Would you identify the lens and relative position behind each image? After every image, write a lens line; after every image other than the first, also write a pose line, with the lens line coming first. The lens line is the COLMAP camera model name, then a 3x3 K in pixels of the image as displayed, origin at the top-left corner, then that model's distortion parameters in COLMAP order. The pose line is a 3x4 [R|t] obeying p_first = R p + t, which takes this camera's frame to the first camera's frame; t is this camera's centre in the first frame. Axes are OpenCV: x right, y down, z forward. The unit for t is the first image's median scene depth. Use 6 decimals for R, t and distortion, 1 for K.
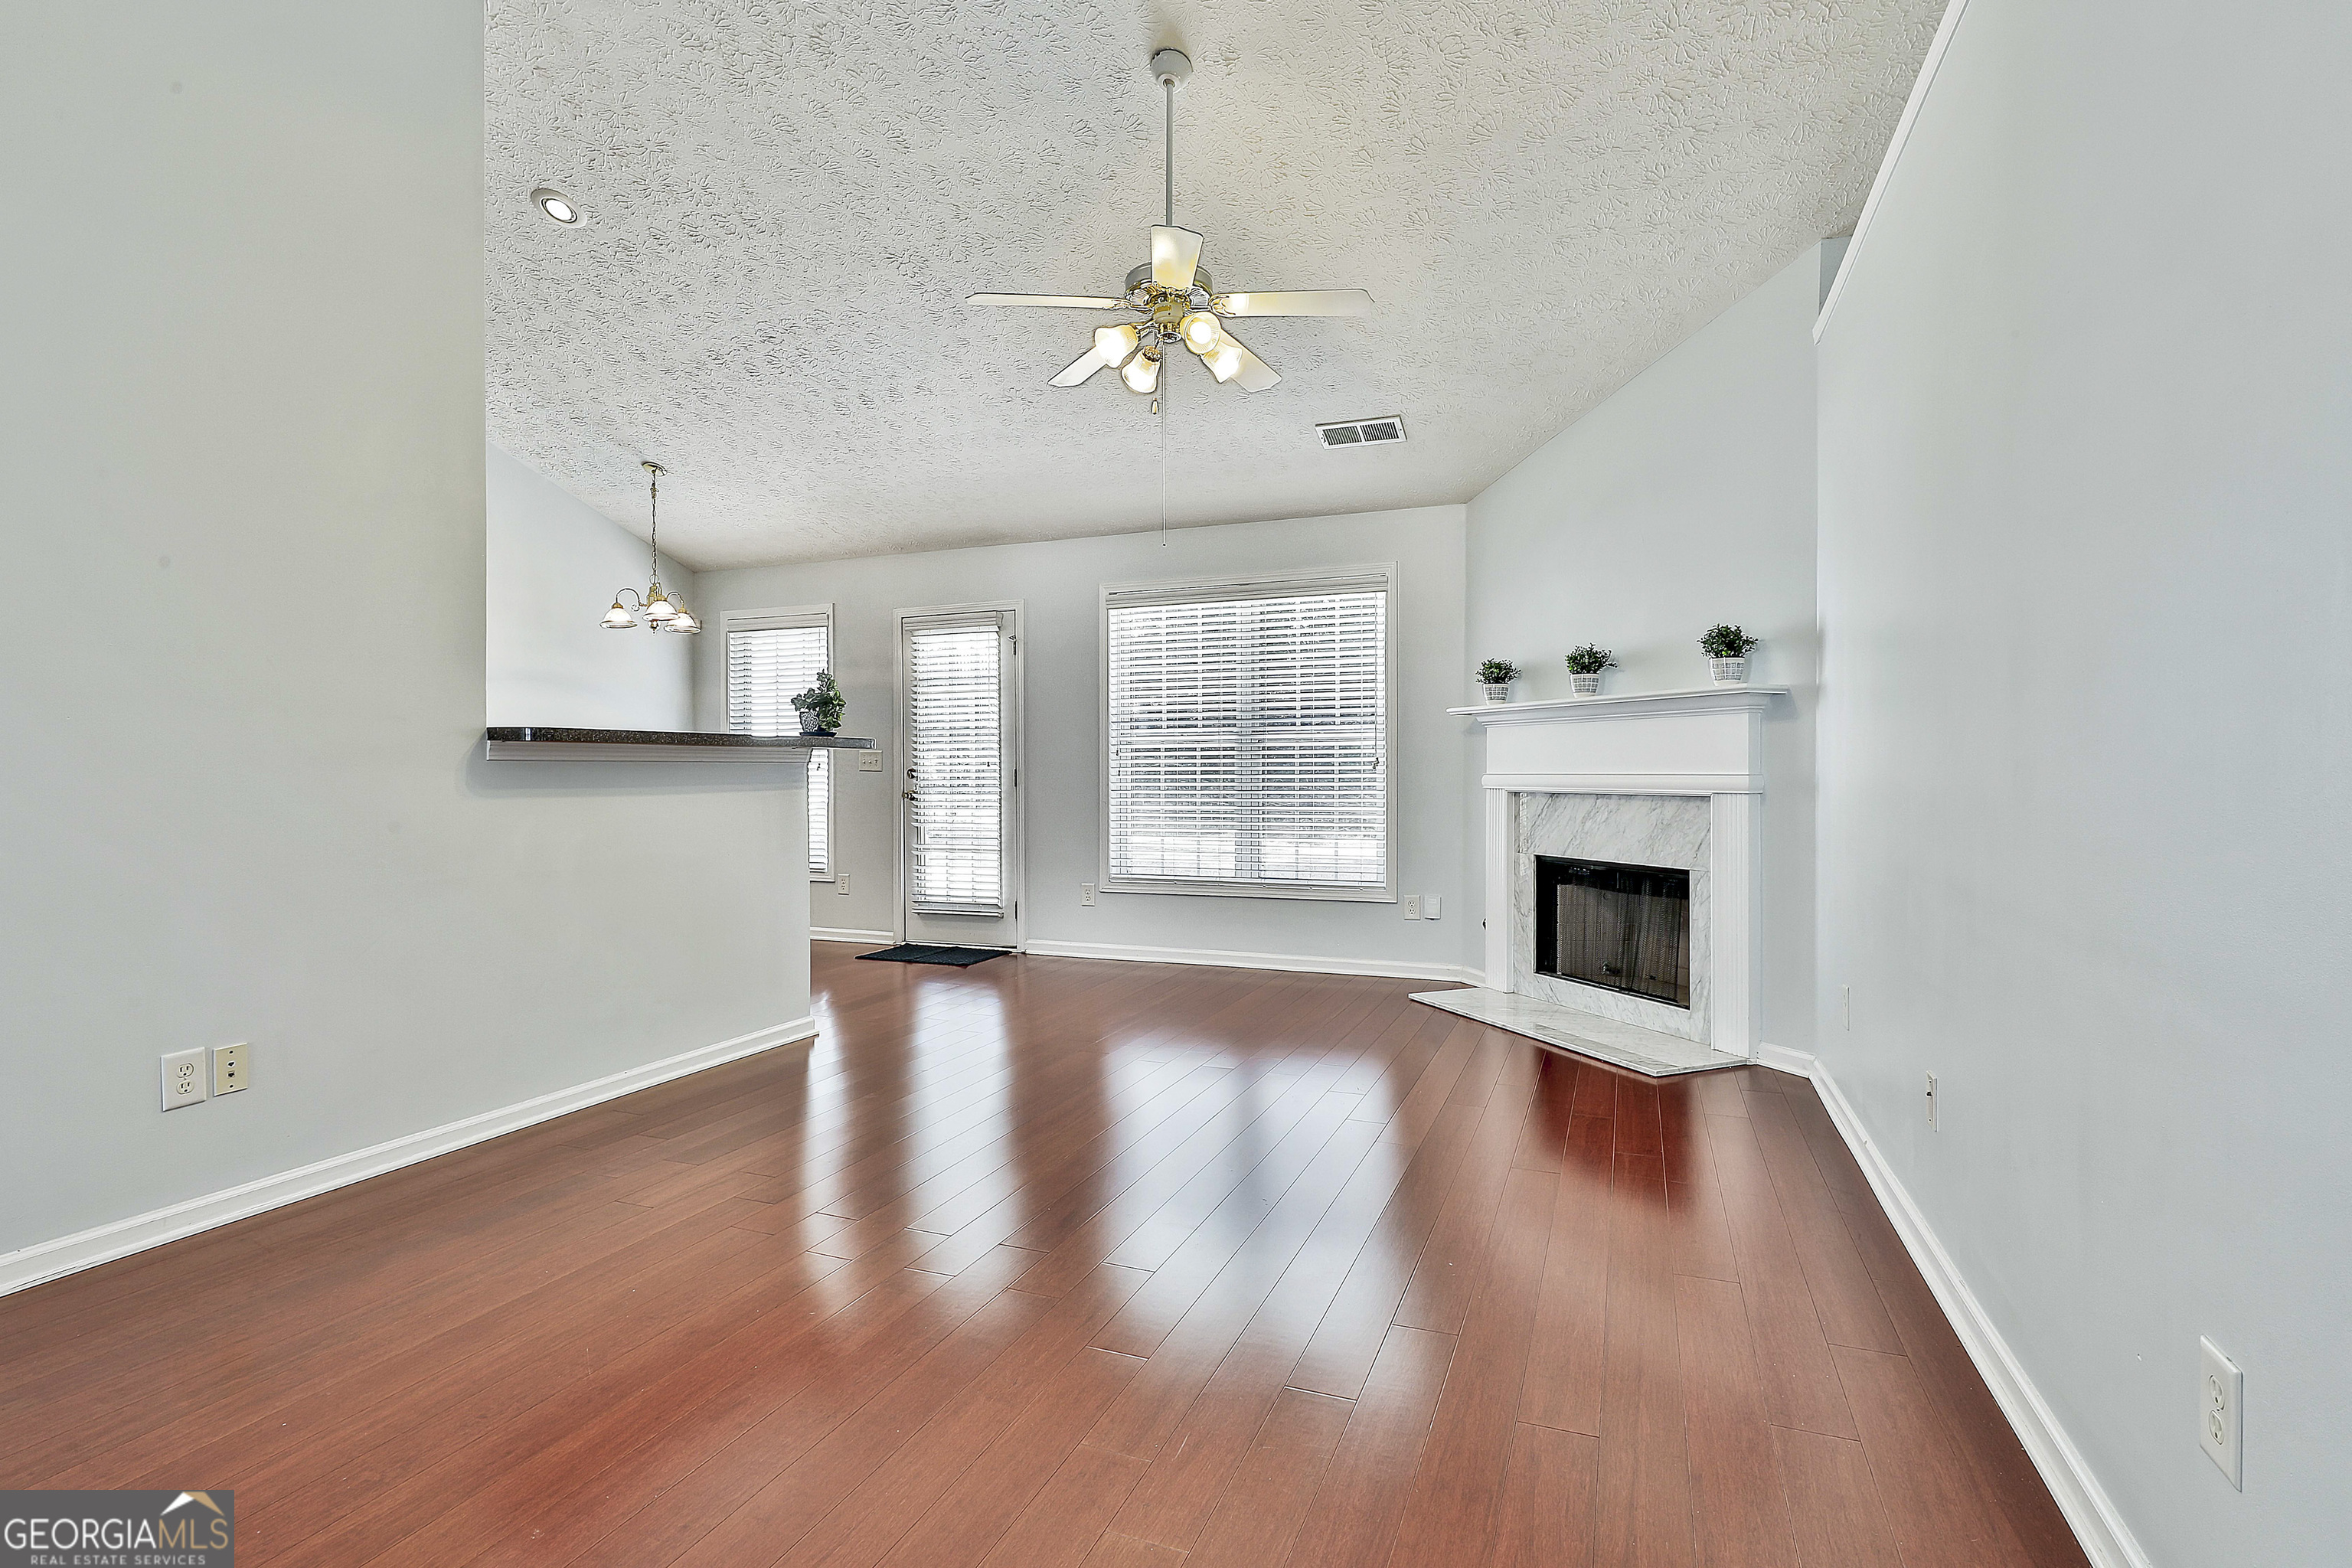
lens RADIAL K [[1127.9, 0, 1183.3], [0, 1127.9, 773.2], [0, 0, 1]] dist [-0.013136, 0.010316]
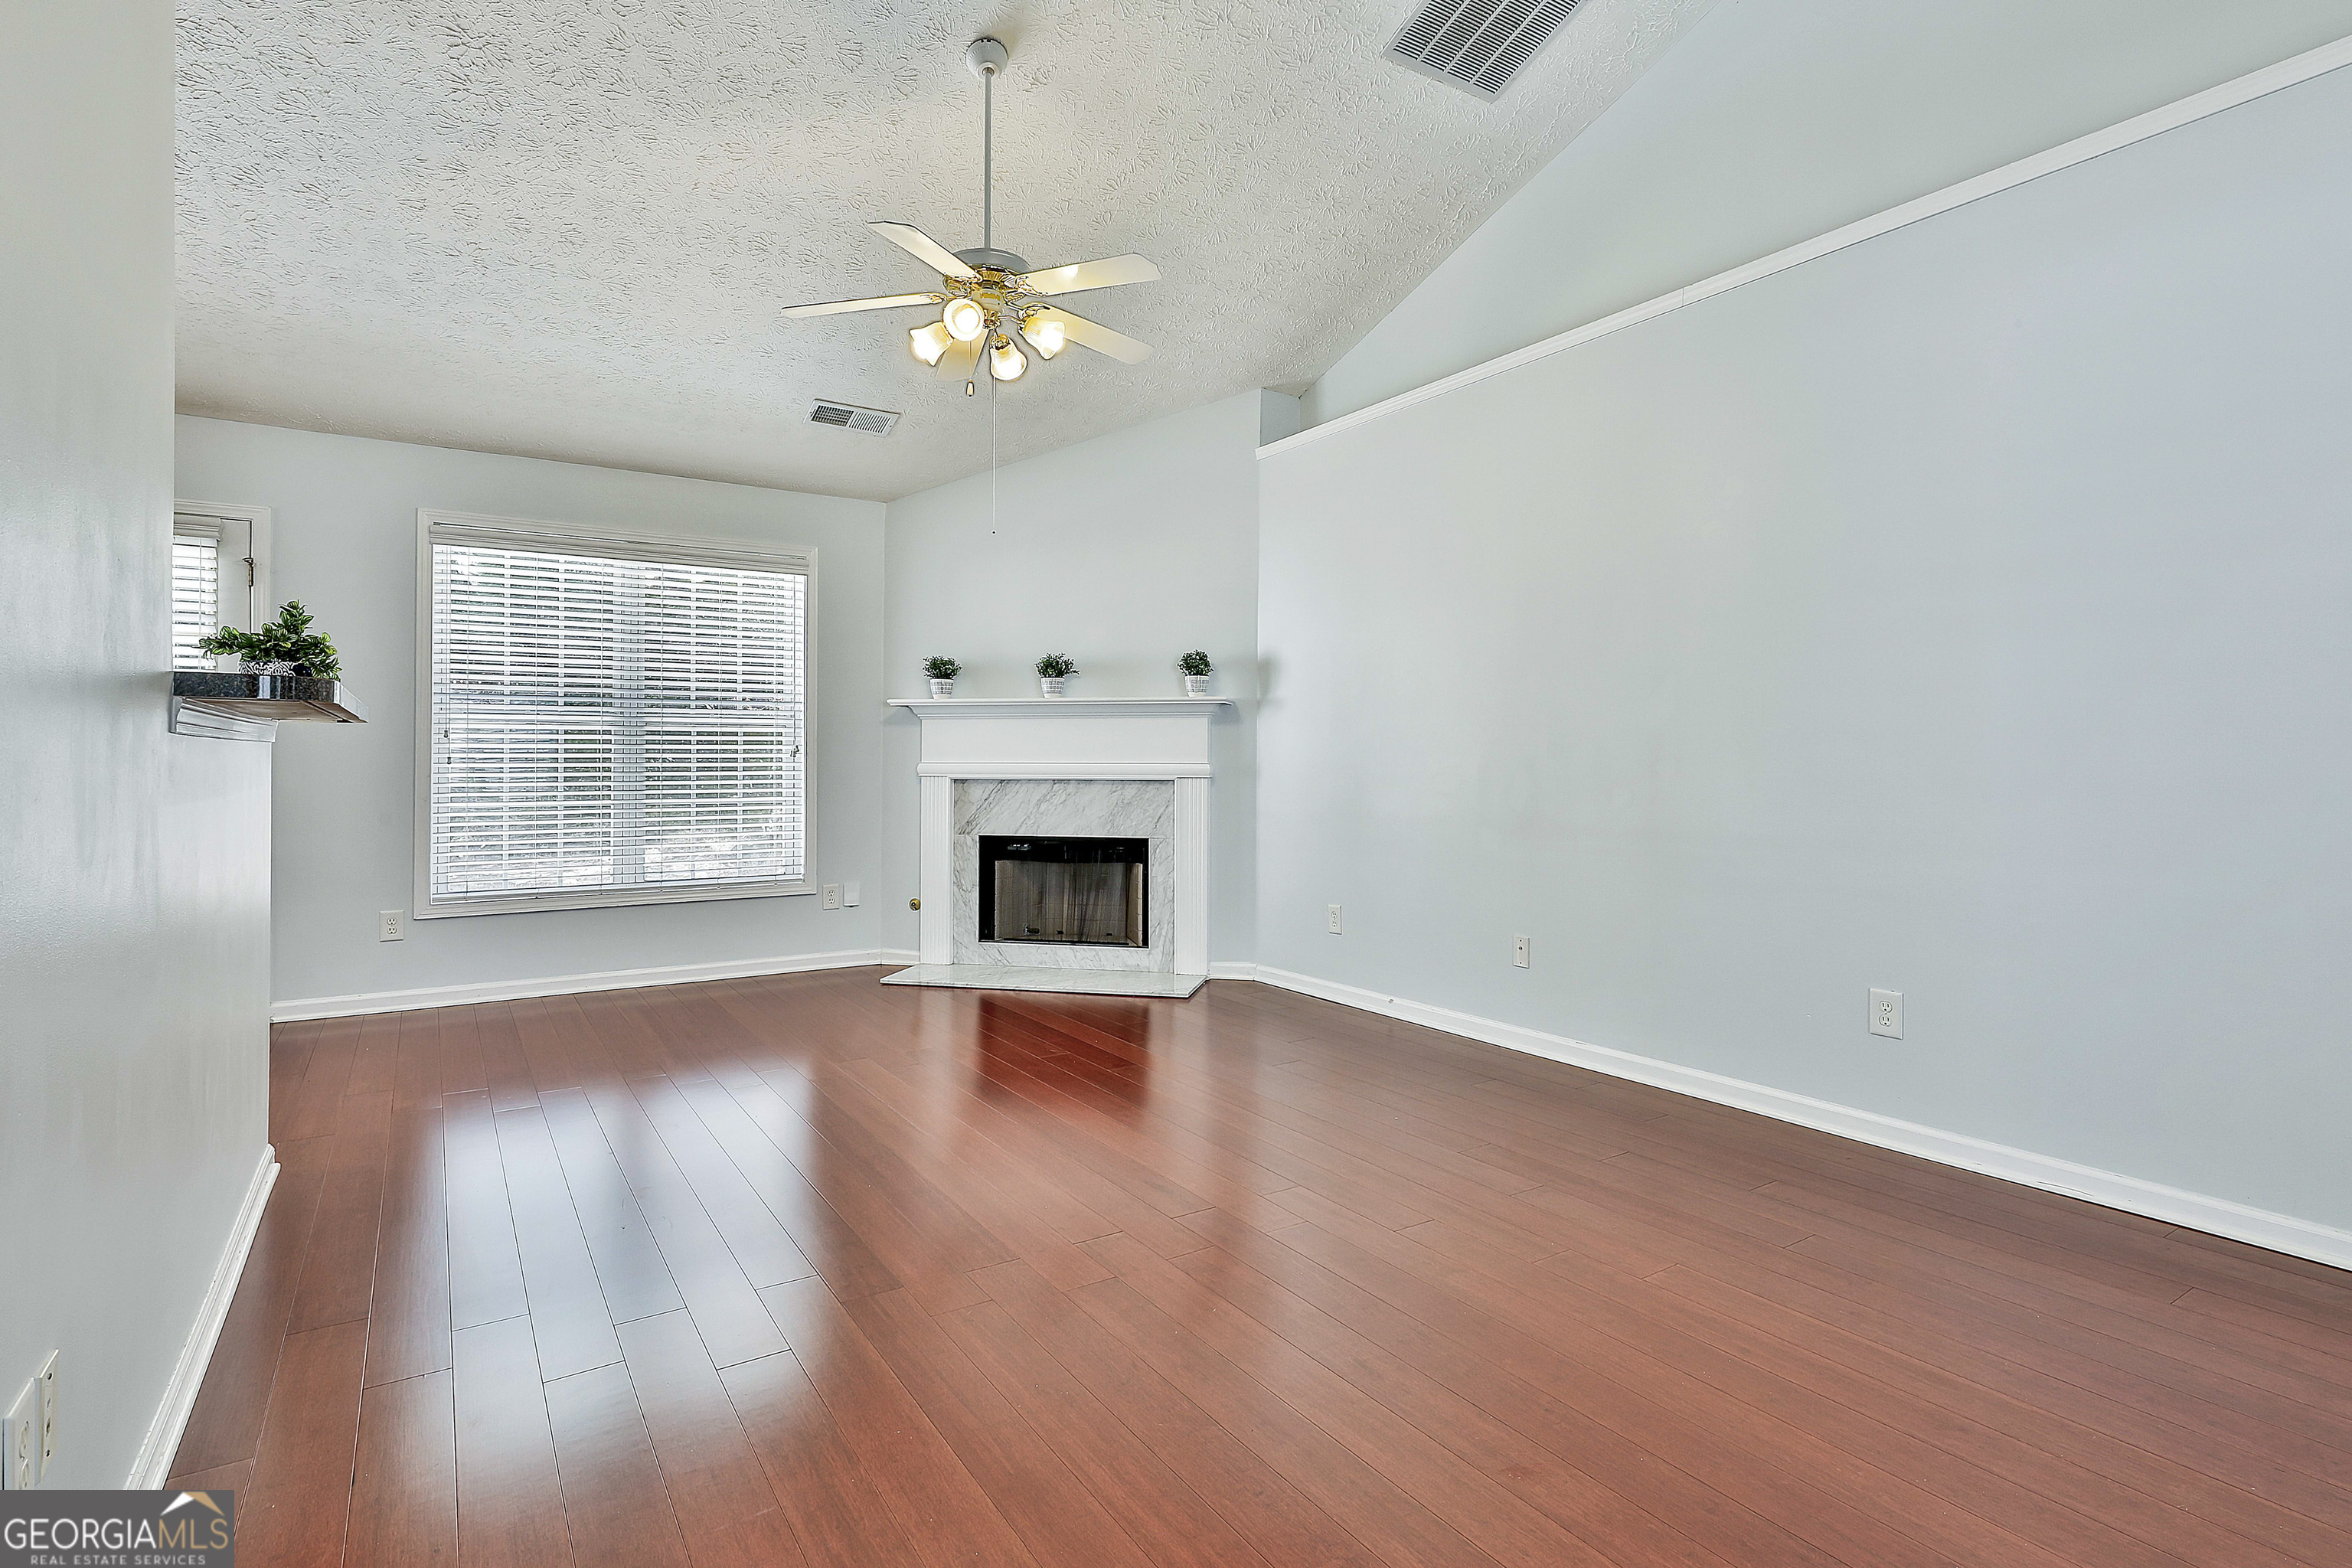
lens RADIAL K [[1154.3, 0, 1180.4], [0, 1154.3, 757.5], [0, 0, 1]] dist [0.005548, 0.001537]
pose [[0.585376, 0.006769, 0.810734, -0.496115], [-0.002184, 0.999975, -0.006773, 0.002684], [-0.810759, 0.002194, 0.585376, 0.171989]]
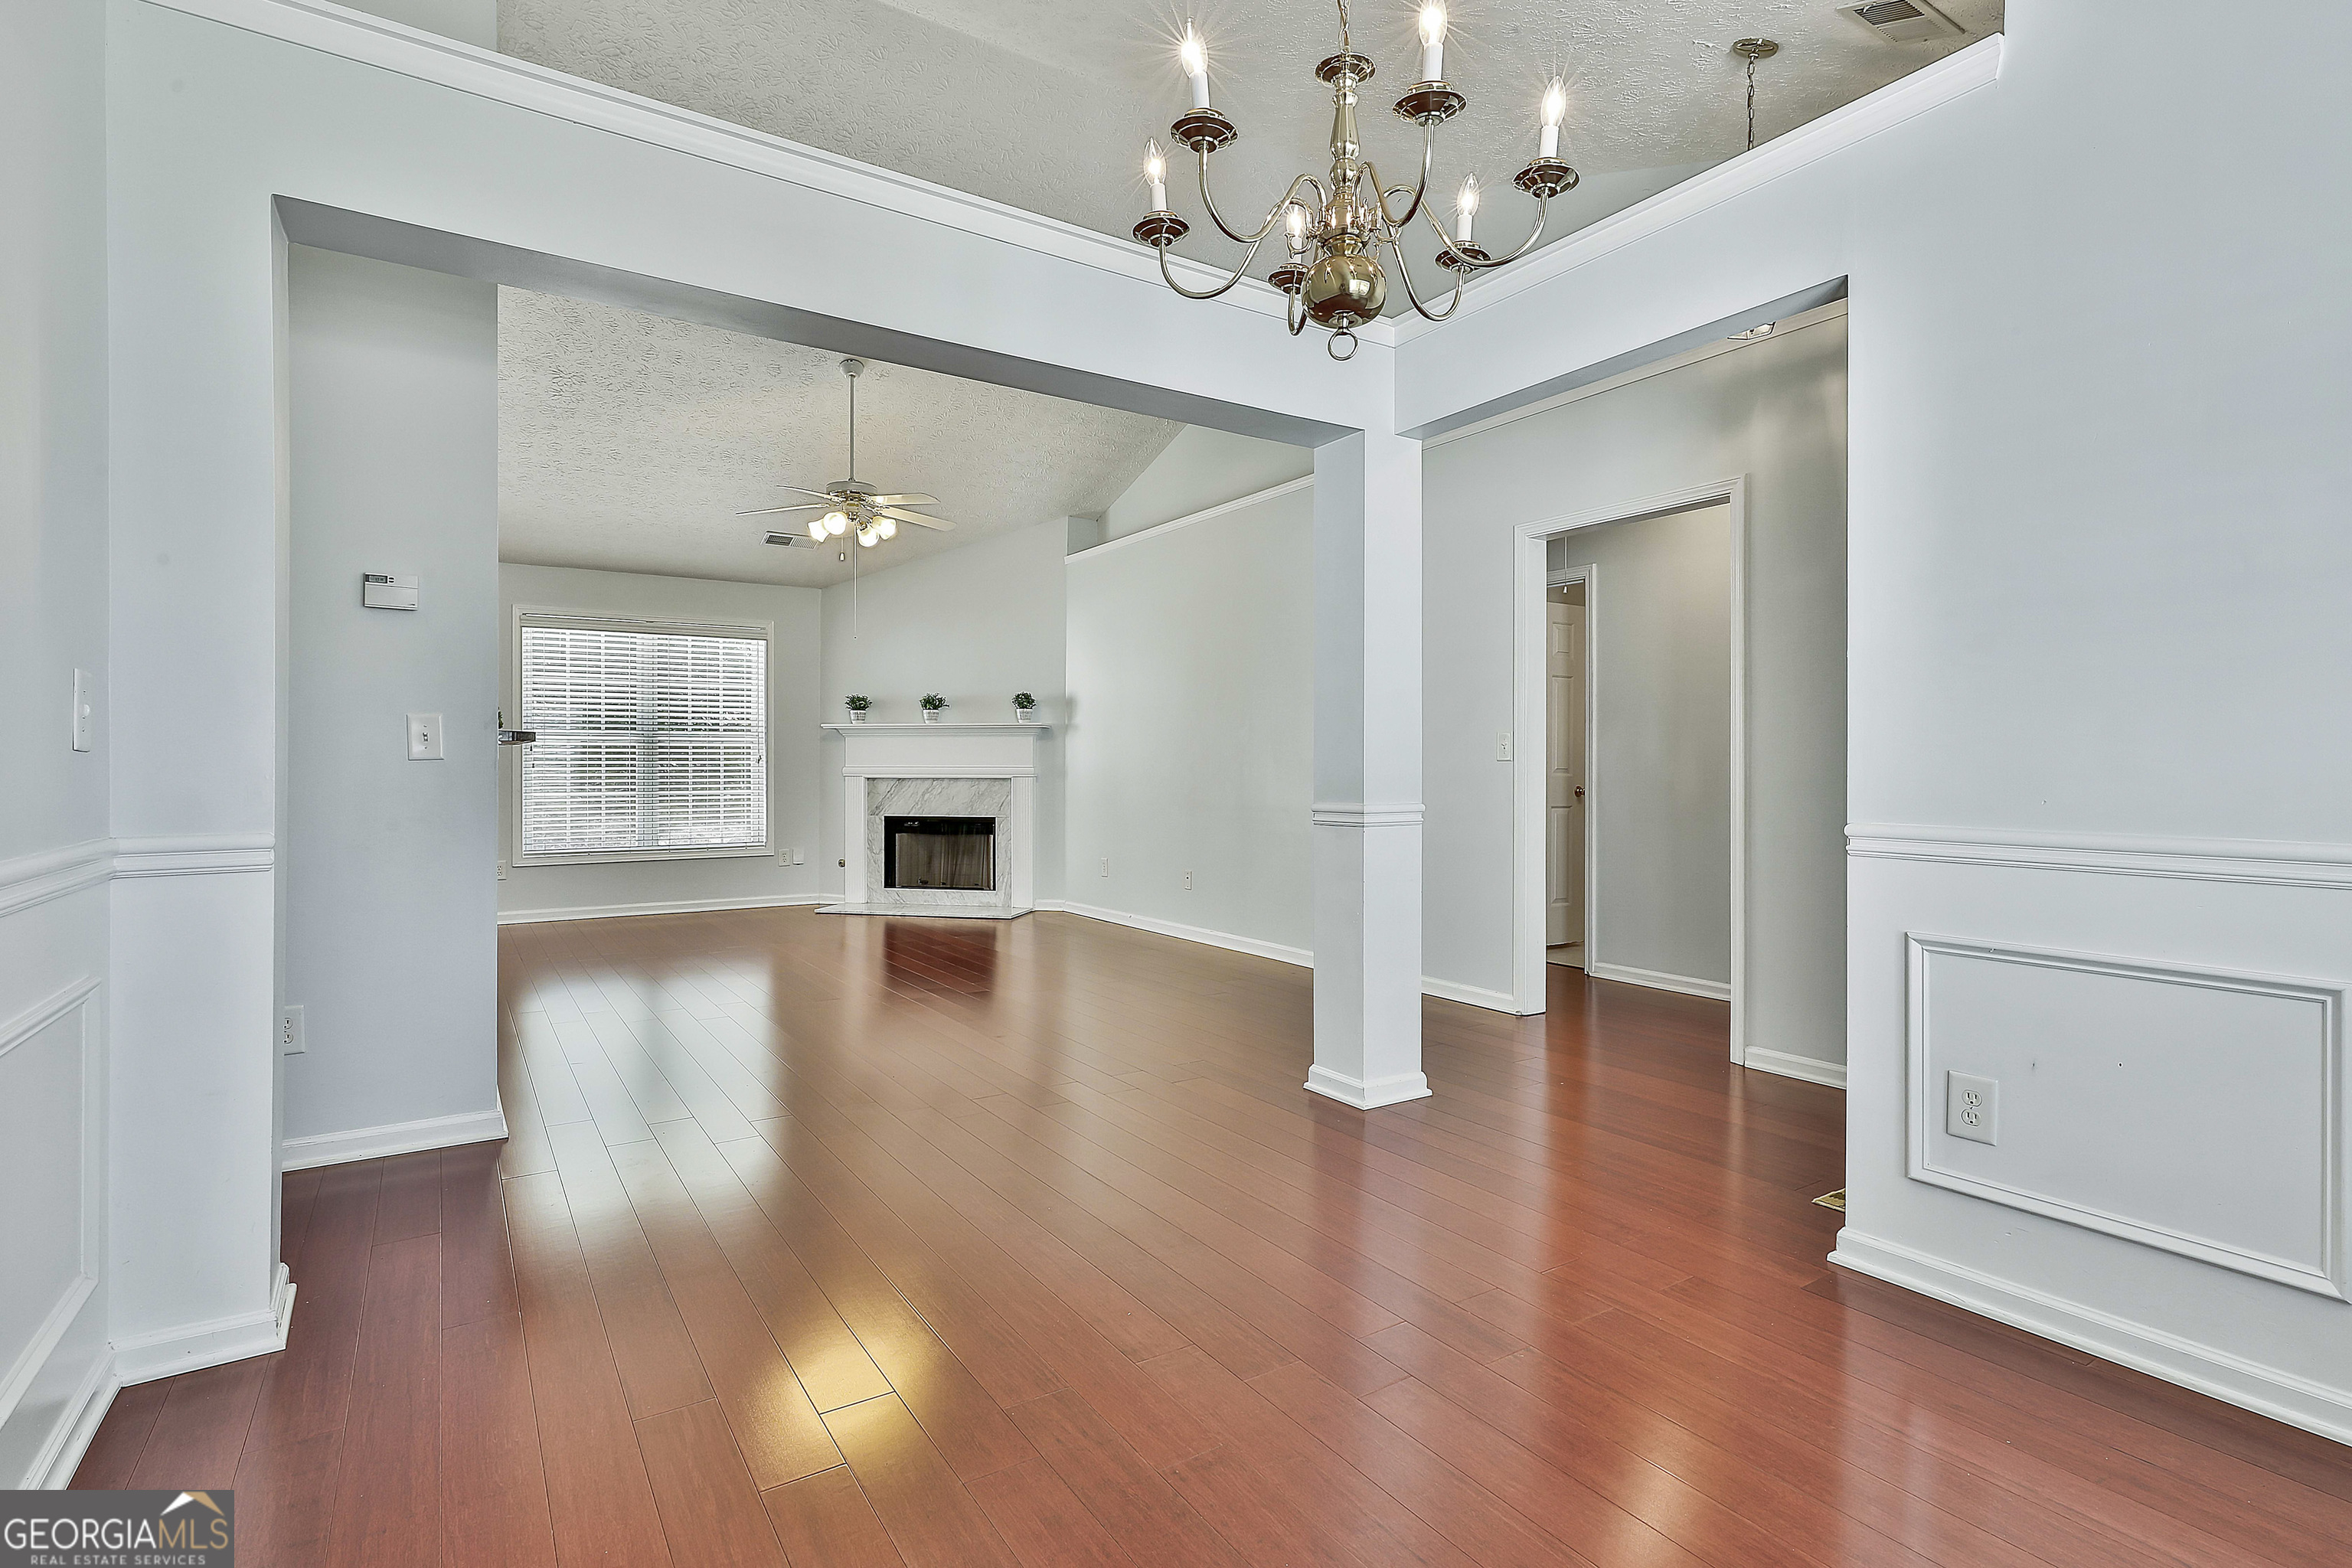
lens RADIAL K [[1127.9, 0, 1183.3], [0, 1127.9, 773.2], [0, 0, 1]] dist [-0.013136, 0.010316]
pose [[0.580314, -0.001879, 0.814391, -0.771914], [-0.000238, 0.999997, 0.002477, 0.005773], [-0.814393, -0.001631, 0.580312, -0.307016]]
